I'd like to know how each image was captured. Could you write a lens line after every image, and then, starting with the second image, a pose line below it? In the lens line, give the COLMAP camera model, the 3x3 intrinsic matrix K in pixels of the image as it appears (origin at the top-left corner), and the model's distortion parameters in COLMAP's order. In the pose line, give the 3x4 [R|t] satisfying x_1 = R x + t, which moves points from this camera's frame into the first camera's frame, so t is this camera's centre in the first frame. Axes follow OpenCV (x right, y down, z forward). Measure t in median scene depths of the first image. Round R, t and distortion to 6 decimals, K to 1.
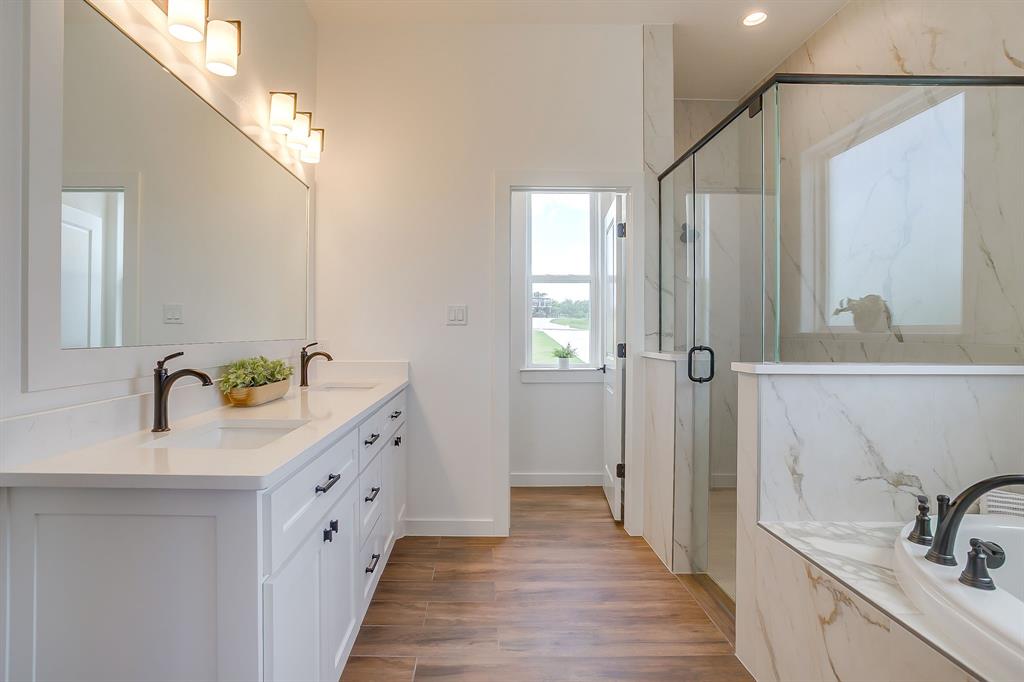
lens RADIAL K [[538.5, 0, 481.2], [0, 538.5, 334.0], [0, 0, 1]] dist [-0.045227, 0.028827]
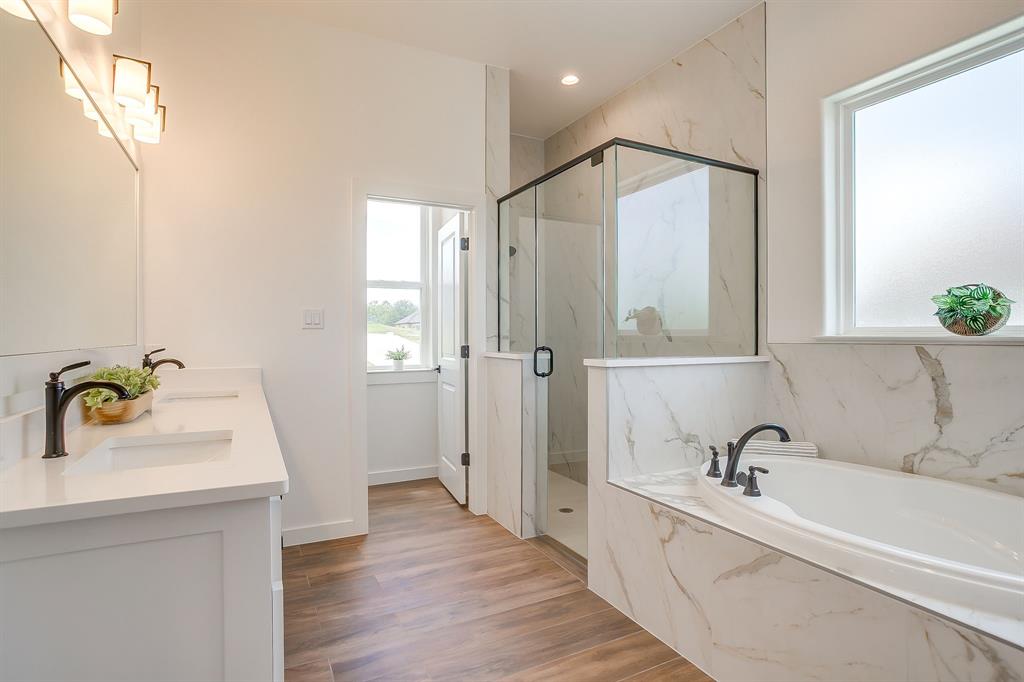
lens RADIAL K [[525.5, 0, 512.0], [0, 525.5, 341.0], [0, 0, 1]] dist [-0.023269, 0.000788]
pose [[0.891717, -0.009024, 0.452503, -0.179866], [0.005560, 0.999944, 0.008985, -0.001040], [-0.452559, -0.005496, 0.891718, -0.026378]]
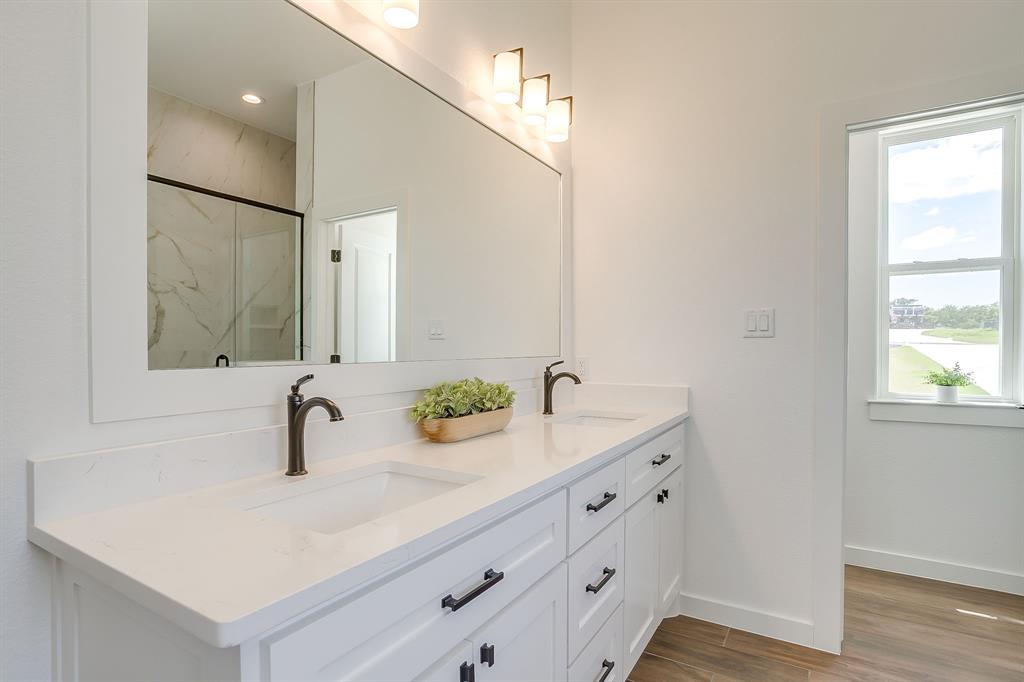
lens RADIAL K [[534.9, 0, 498.3], [0, 534.9, 353.6], [0, 0, 1]] dist [-0.067296, 0.039897]
pose [[0.849769, 0.004375, -0.527138, 0.034354], [0.000149, 0.999964, 0.008539, -0.001465], [0.527156, -0.007335, 0.849737, 0.269146]]
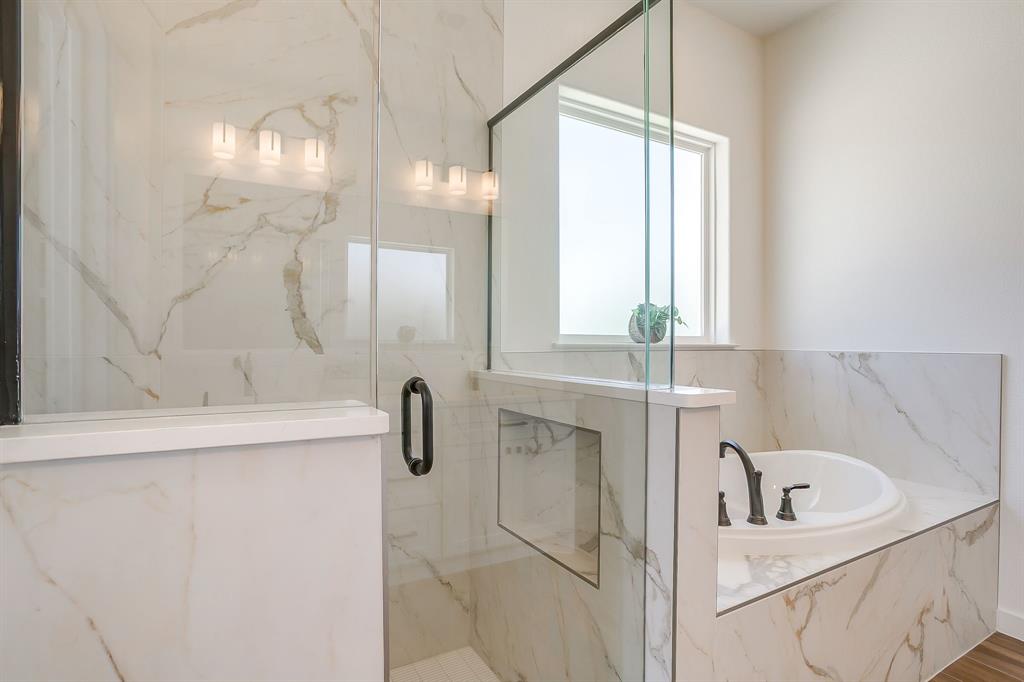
lens RADIAL K [[525.5, 0, 512.0], [0, 525.5, 341.0], [0, 0, 1]] dist [-0.023269, 0.000788]
pose [[-0.500135, -0.006152, 0.865926, 0.039212], [-0.002641, 0.999981, 0.005579, -0.007096], [-0.865943, 0.000503, -0.500142, 1.064290]]
